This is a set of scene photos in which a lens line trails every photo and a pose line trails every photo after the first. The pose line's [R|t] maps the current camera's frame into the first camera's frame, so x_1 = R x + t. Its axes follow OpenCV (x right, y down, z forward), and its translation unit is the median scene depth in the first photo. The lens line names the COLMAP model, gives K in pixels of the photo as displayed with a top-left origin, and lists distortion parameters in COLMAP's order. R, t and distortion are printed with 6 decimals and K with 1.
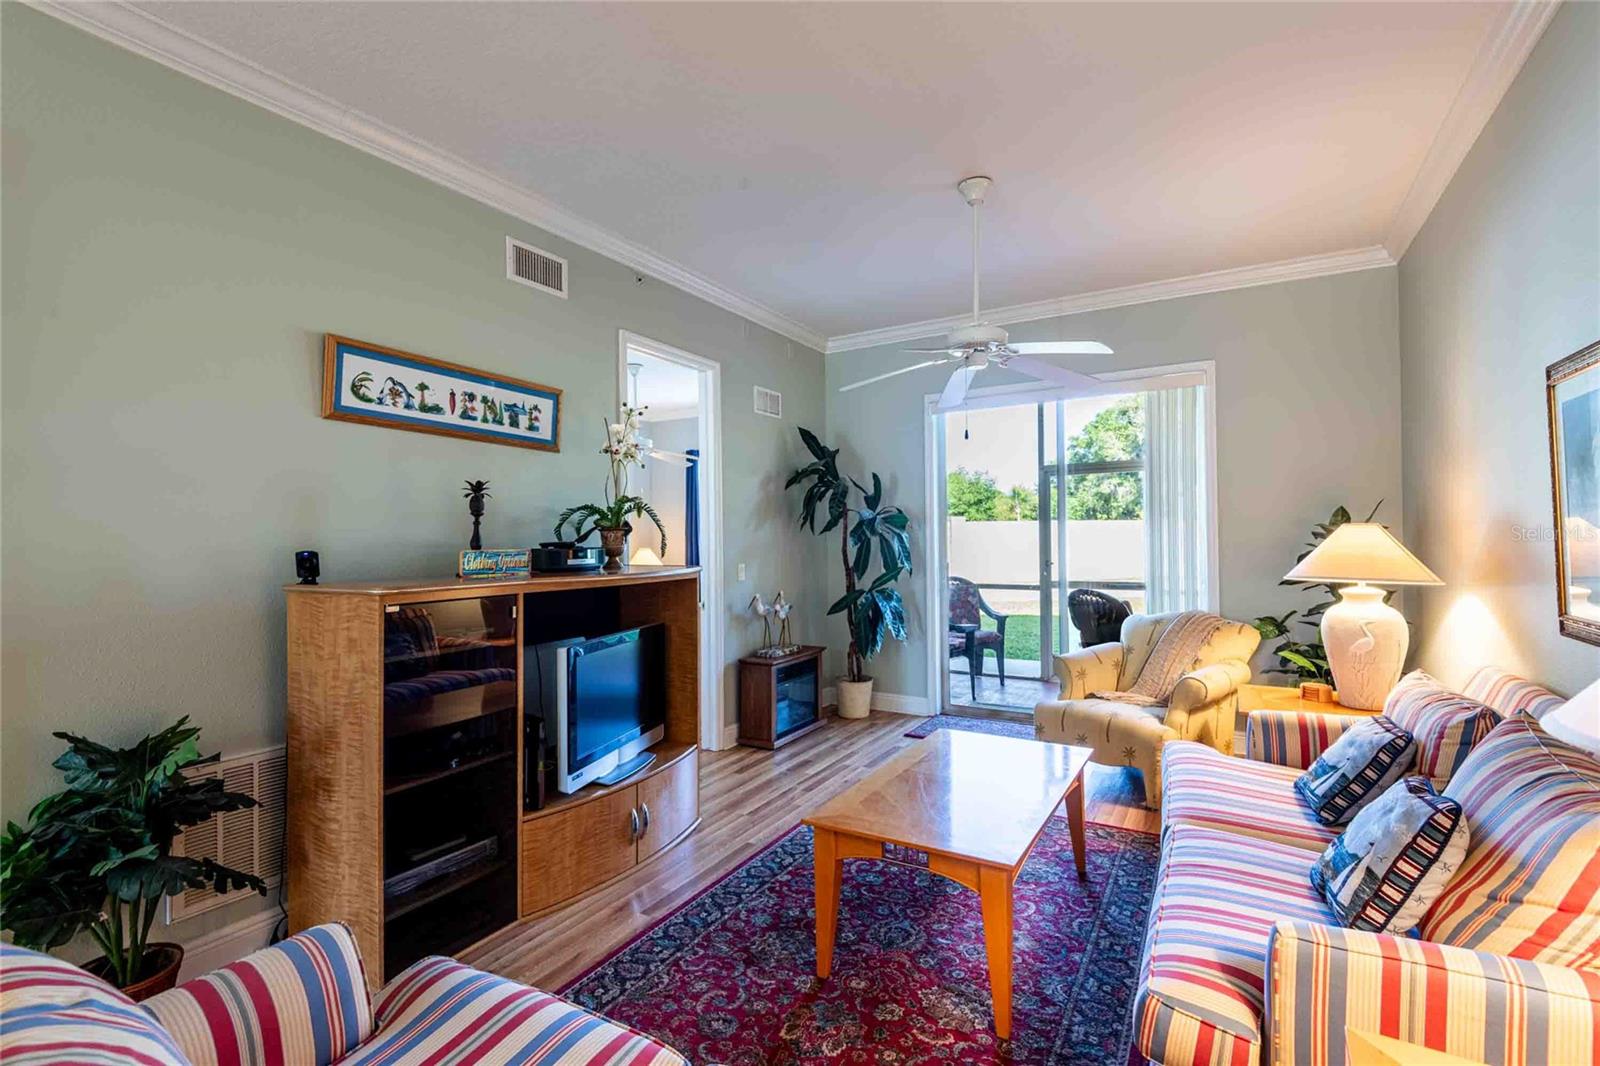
lens RADIAL K [[739.5, 0, 838.4], [0, 739.5, 521.0], [0, 0, 1]] dist [0.028607, -0.015526]
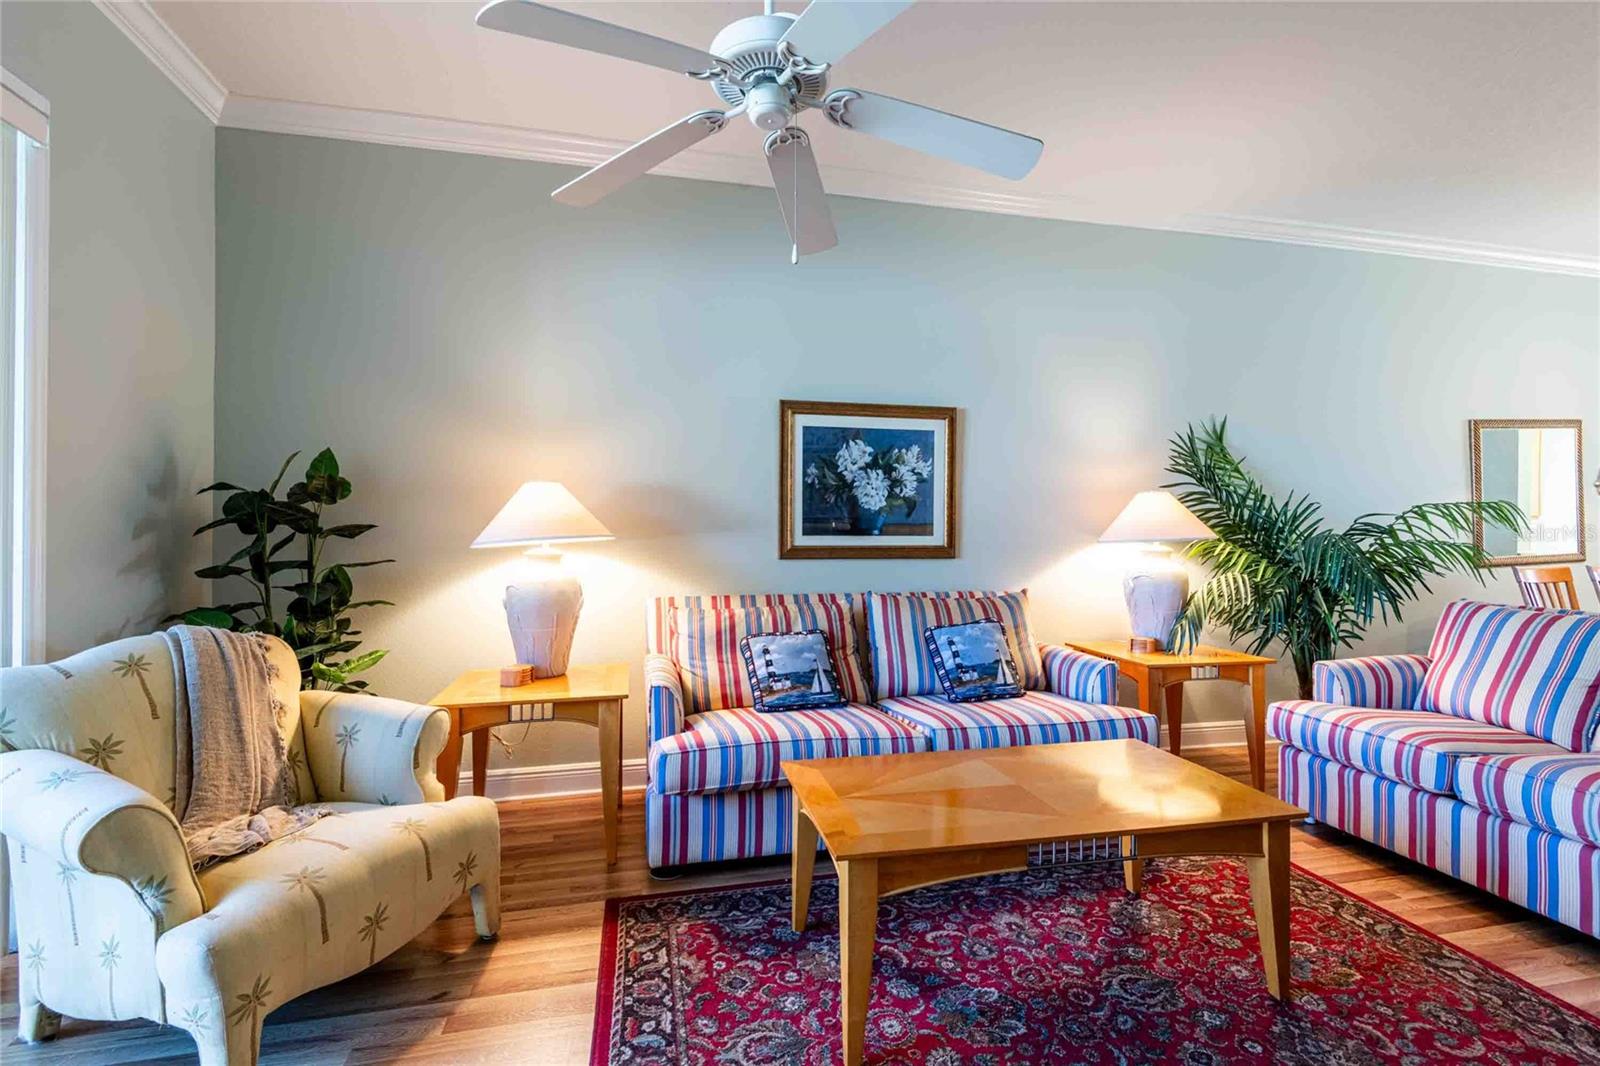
lens RADIAL K [[739.5, 0, 808.9], [0, 739.5, 538.1], [0, 0, 1]] dist [0.028607, -0.015526]
pose [[-0.657772, 0.012642, 0.753111, -0.222485], [-0.007144, 0.999709, -0.023021, 0.100439], [-0.753183, -0.020522, -0.657490, 1.420839]]
